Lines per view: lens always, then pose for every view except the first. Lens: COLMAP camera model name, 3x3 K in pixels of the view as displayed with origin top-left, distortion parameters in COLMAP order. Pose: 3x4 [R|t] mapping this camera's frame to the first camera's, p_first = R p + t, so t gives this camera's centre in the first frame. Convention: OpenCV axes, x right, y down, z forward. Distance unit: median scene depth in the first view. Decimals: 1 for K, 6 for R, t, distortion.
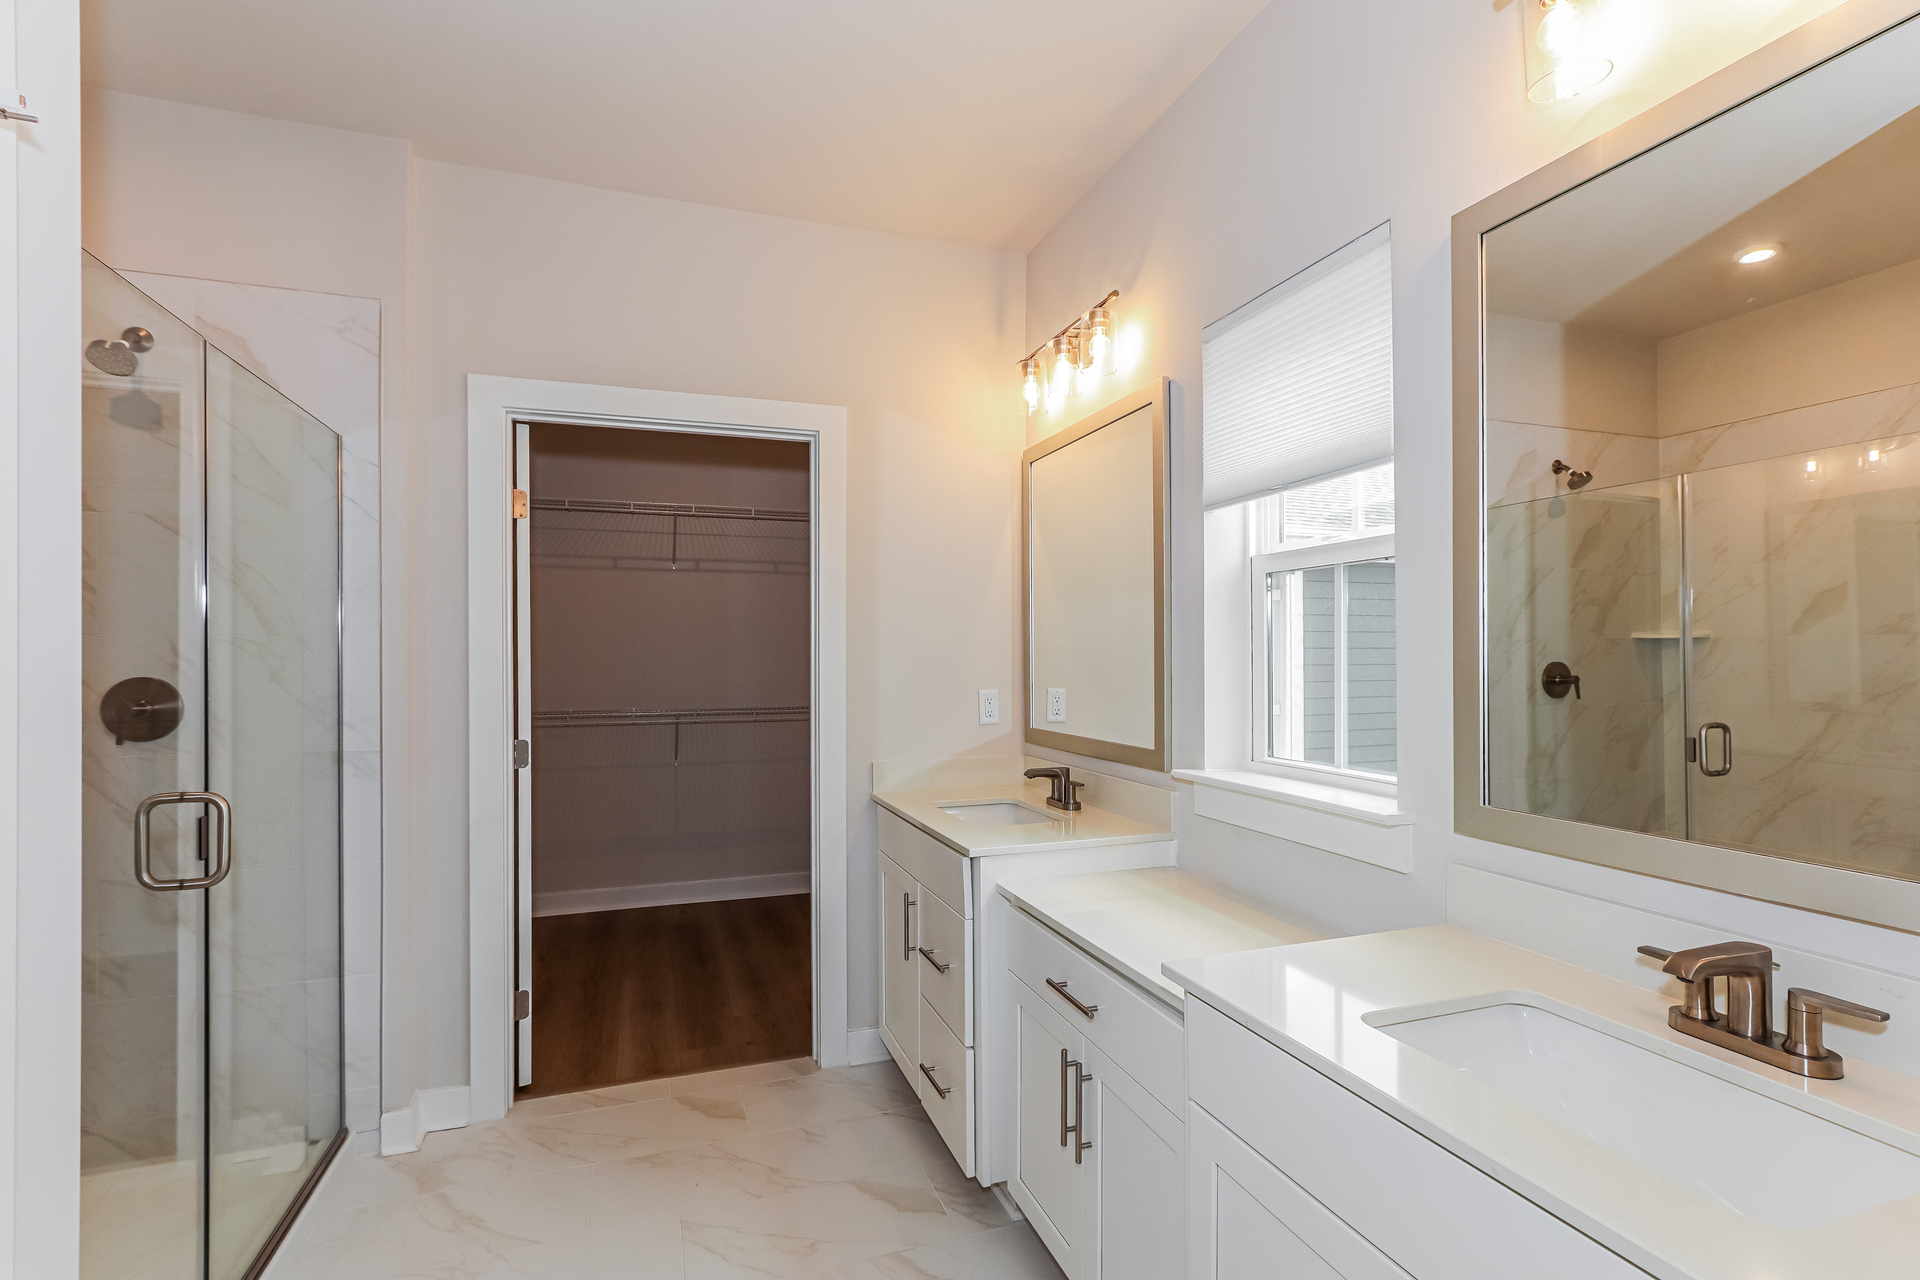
lens RADIAL K [[894.6, 0, 961.0], [0, 894.6, 653.2], [0, 0, 1]] dist [0.000976, -0.000011]
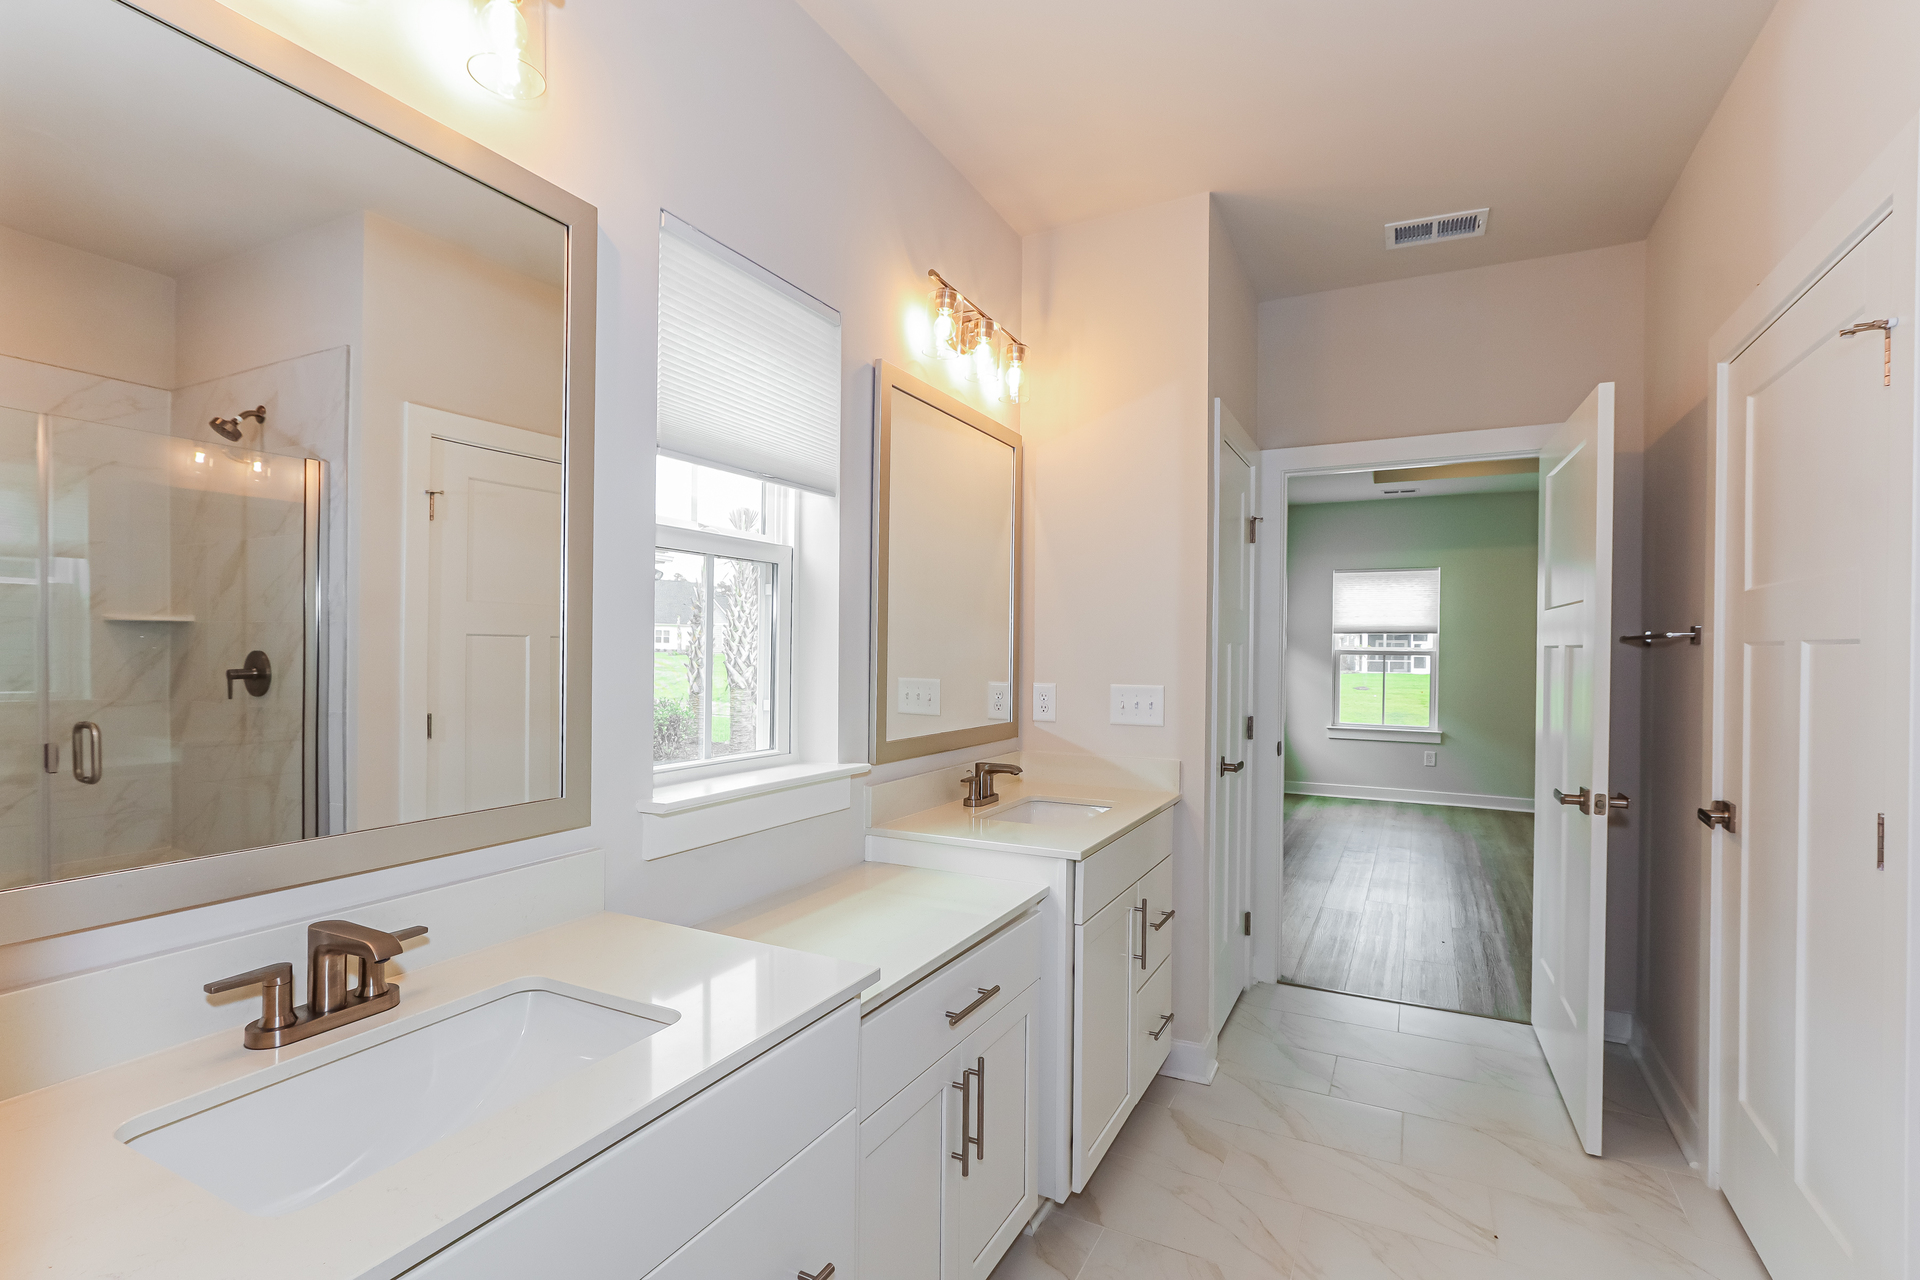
lens RADIAL K [[894.6, 0, 961.0], [0, 894.6, 653.2], [0, 0, 1]] dist [0.000976, -0.000011]
pose [[-0.684224, -0.002586, 0.729267, -0.484497], [-0.002927, 0.999995, 0.000800, 0.009560], [-0.729266, -0.001587, -0.684229, 1.432358]]
